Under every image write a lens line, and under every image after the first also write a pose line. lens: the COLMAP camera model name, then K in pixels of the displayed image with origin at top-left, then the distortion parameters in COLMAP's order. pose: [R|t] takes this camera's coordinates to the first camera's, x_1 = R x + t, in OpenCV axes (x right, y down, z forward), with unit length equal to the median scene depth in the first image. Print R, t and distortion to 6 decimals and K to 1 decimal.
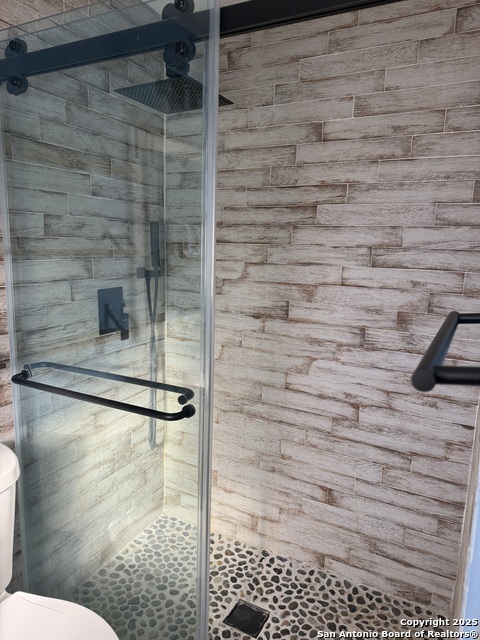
lens RADIAL K [[449.0, 0, 240.0], [0, 449.0, 320.0], [0, 0, 1]] dist [0.059850, -0.084304]
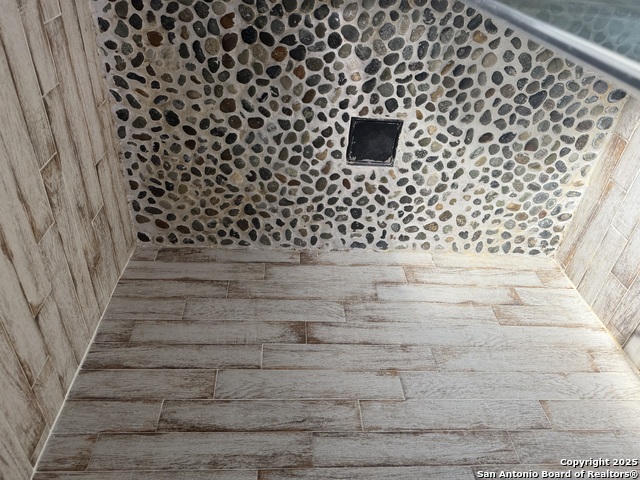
lens RADIAL K [[449.0, 0, 320.0], [0, 449.0, 240.0], [0, 0, 1]] dist [0.059850, -0.084304]
pose [[-0.917363, 0.365272, 0.158184, 0.034311], [-0.152001, -0.688738, 0.708898, 0.041476], [0.367888, 0.626272, 0.687344, 0.524783]]
